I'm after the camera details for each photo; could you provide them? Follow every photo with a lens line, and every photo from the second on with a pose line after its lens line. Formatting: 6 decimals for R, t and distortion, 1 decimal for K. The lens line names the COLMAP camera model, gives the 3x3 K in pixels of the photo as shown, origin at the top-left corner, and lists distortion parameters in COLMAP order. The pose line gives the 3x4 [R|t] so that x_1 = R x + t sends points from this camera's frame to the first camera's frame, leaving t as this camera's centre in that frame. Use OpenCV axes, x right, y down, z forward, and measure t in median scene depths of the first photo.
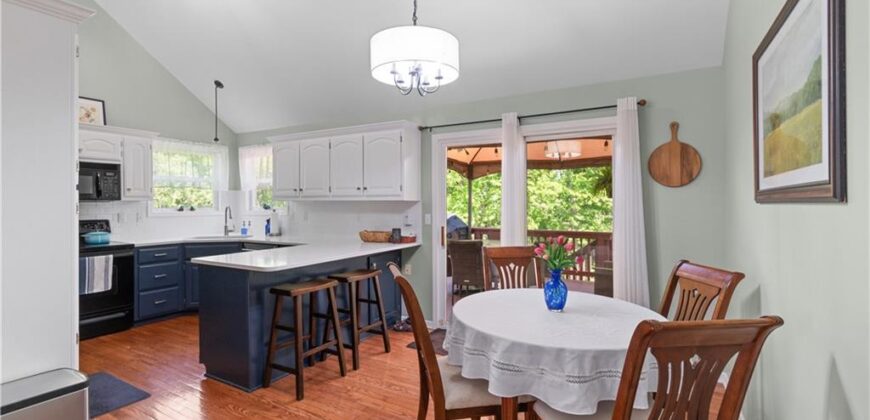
lens RADIAL K [[384.7, 0, 437.7], [0, 384.7, 203.7], [0, 0, 1]] dist [-0.001422, -0.001232]
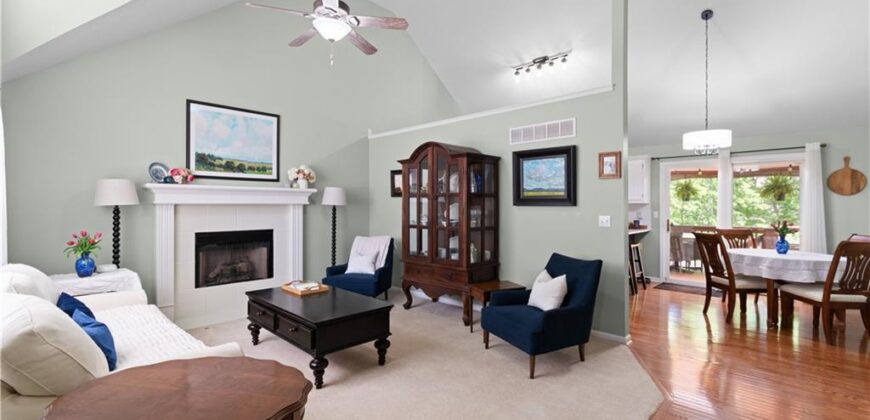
lens RADIAL K [[384.7, 0, 434.4], [0, 384.7, 210.8], [0, 0, 1]] dist [-0.001422, -0.001232]
pose [[0.969994, 0.002260, -0.243118, -0.696487], [0.000904, 0.999916, 0.012905, 0.002067], [0.243127, -0.012738, 0.969911, -1.025293]]
